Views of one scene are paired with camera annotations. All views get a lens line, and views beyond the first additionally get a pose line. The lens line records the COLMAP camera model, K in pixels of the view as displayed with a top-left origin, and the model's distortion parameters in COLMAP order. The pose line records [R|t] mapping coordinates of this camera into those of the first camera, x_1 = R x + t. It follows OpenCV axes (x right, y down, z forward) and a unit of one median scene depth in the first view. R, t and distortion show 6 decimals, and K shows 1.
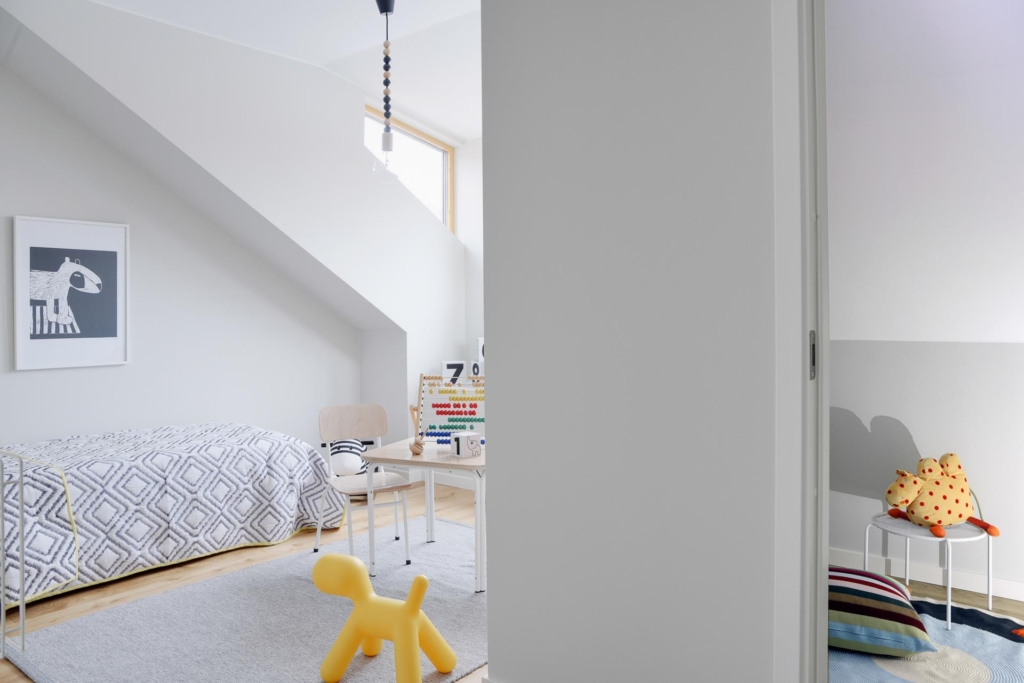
lens RADIAL K [[751.5, 0, 519.3], [0, 751.5, 335.8], [0, 0, 1]] dist [-0.069178, 0.043332]
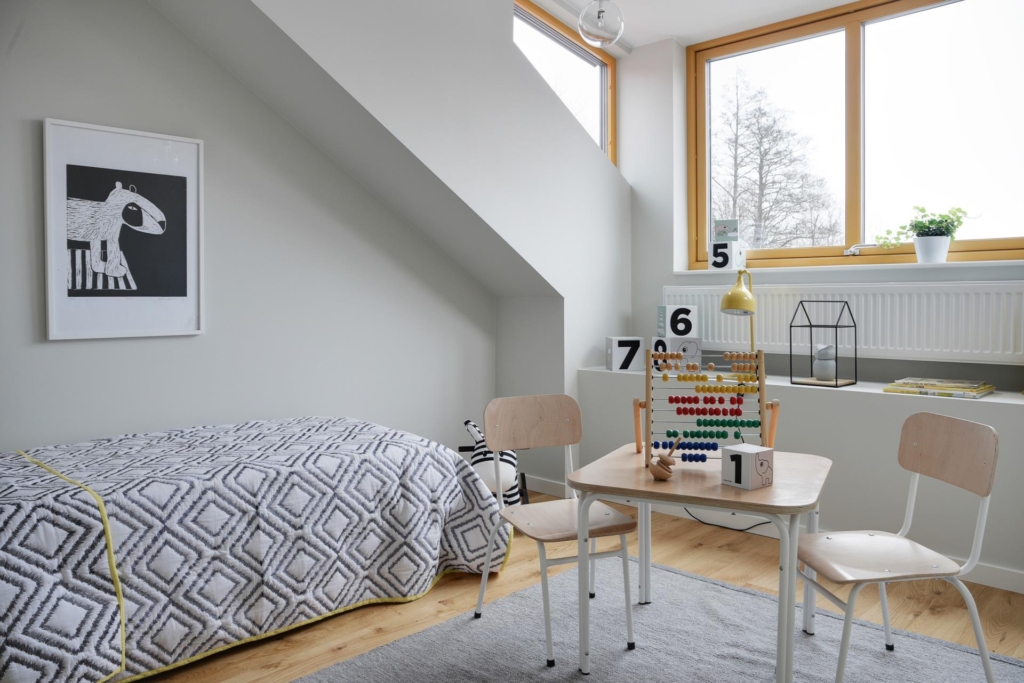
lens RADIAL K [[751.5, 0, 511.6], [0, 751.5, 342.4], [0, 0, 1]] dist [-0.069178, 0.043332]
pose [[0.995417, 0.008556, -0.095242, -0.188547], [-0.005932, 0.999596, 0.027798, 0.028346], [0.095441, -0.027106, 0.995066, 0.363299]]
